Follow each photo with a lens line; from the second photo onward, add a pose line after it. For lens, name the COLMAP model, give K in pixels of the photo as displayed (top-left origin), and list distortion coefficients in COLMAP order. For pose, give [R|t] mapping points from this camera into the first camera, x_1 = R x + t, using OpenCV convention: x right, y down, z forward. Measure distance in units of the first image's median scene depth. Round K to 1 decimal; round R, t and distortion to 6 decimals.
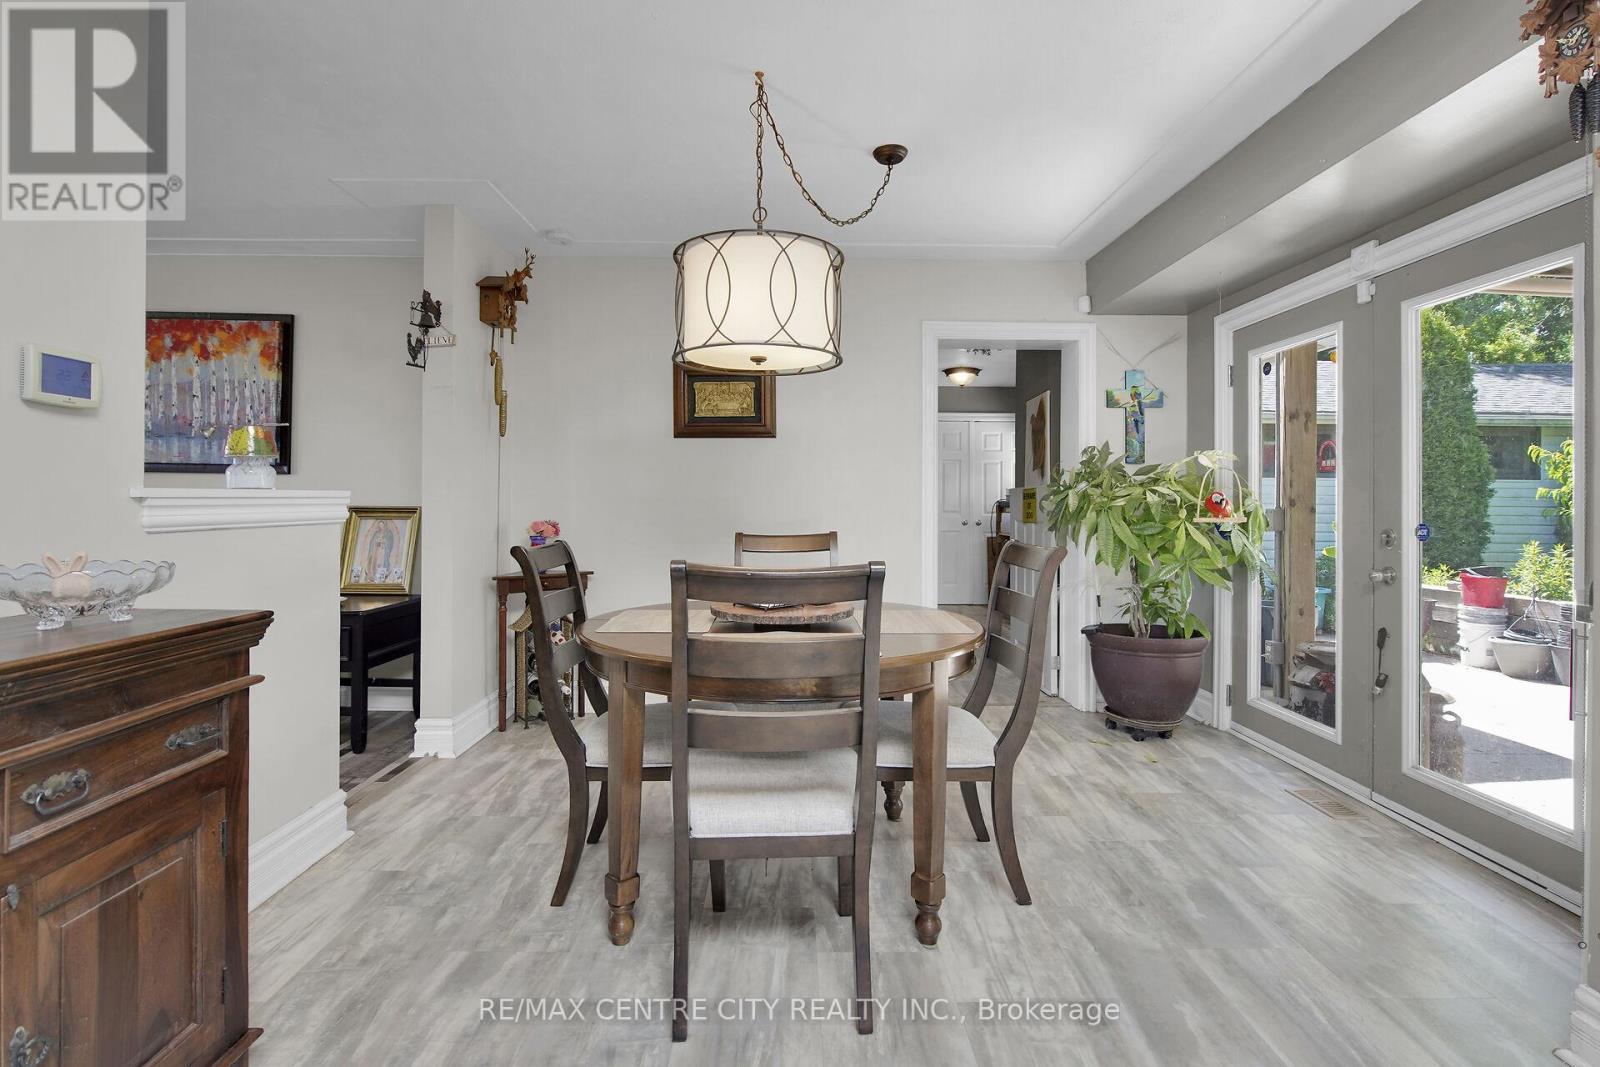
lens RADIAL K [[742.6, 0, 784.5], [0, 742.6, 500.5], [0, 0, 1]] dist [-0.009985, 0.003631]
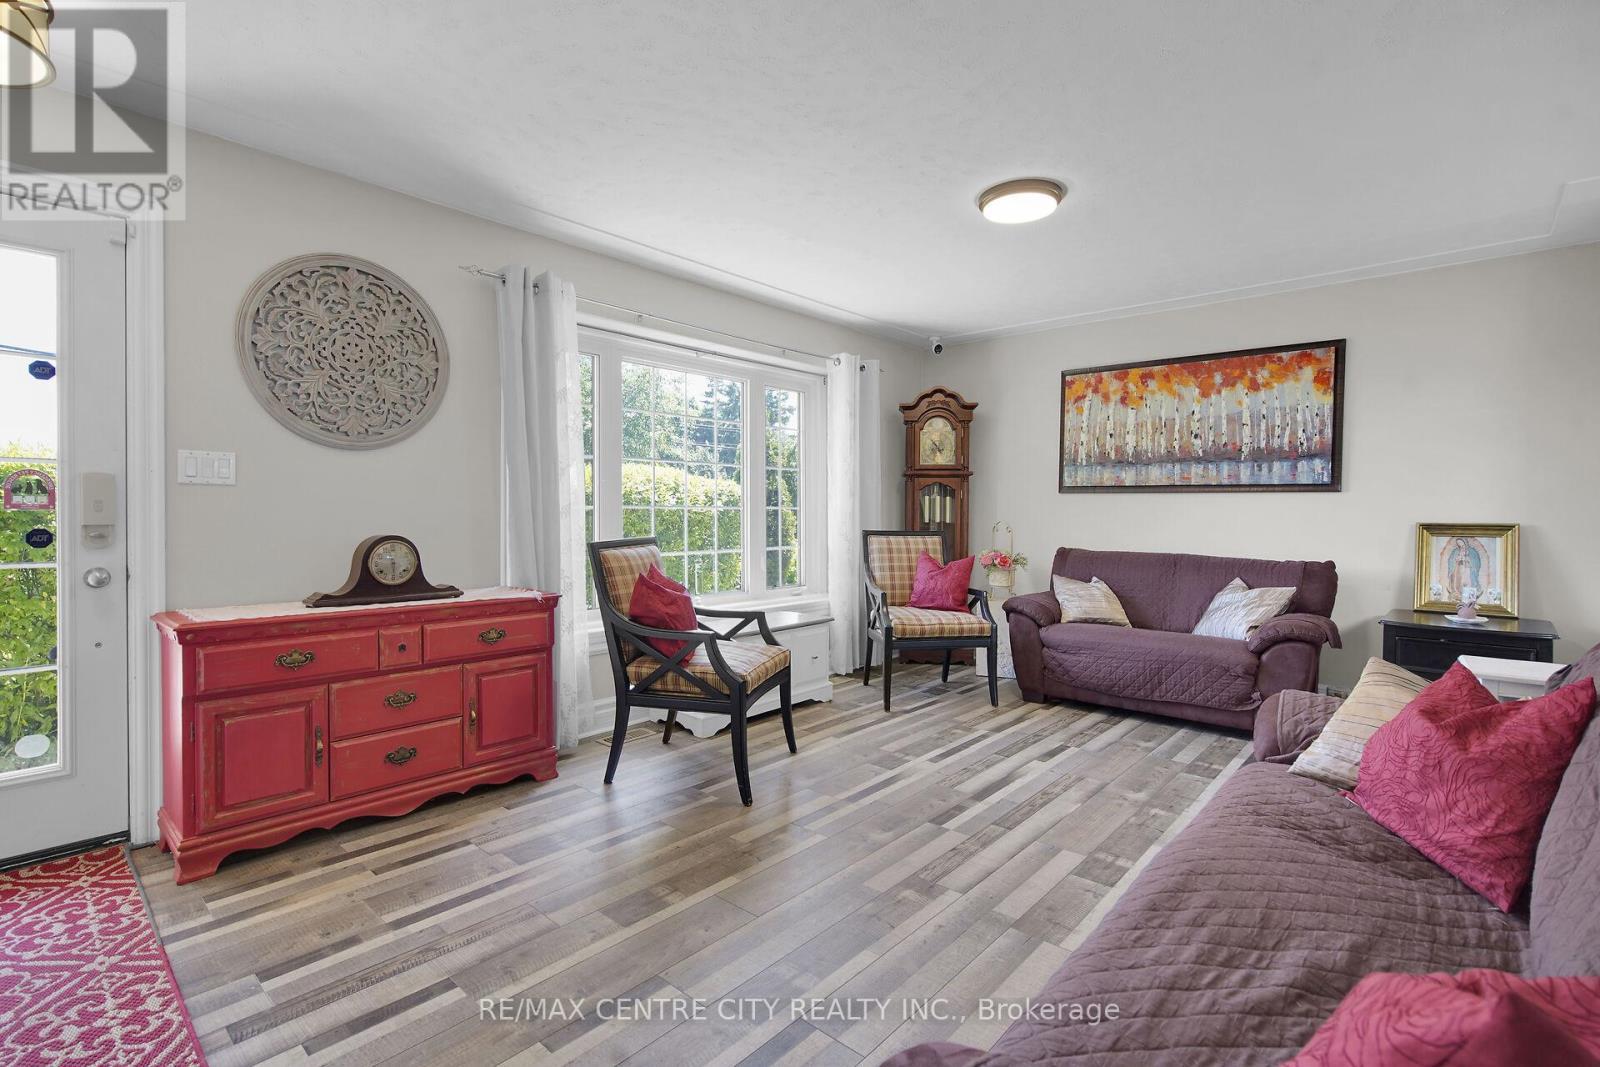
lens RADIAL K [[742.6, 0, 799.5], [0, 742.6, 523.8], [0, 0, 1]] dist [-0.009985, 0.003631]
pose [[0.743308, 0.006722, -0.668916, -0.545828], [0.006799, 0.999822, 0.017602, -0.014493], [0.668915, -0.017632, 0.743130, -0.295440]]
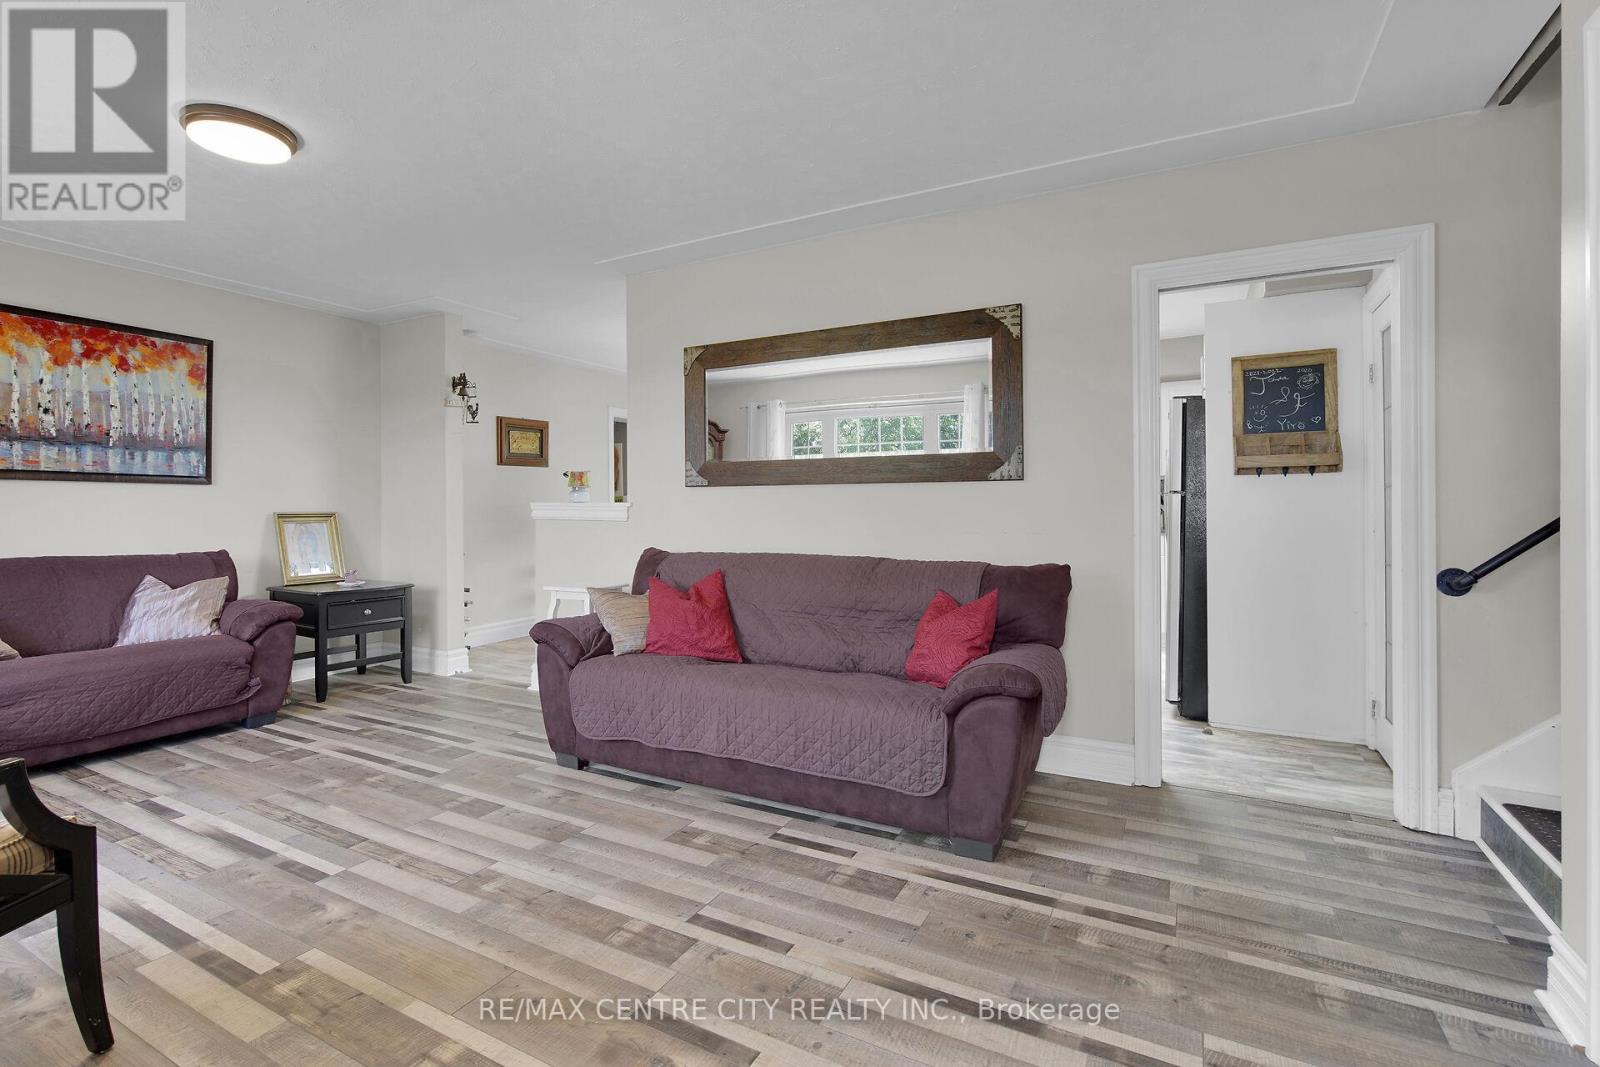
lens RADIAL K [[742.6, 0, 783.2], [0, 742.6, 504.8], [0, 0, 1]] dist [-0.009985, 0.003631]
pose [[0.497216, -0.008553, 0.867584, -1.216434], [0.002608, 0.999962, 0.008363, -0.013127], [-0.867623, -0.001895, 0.497220, -0.292238]]
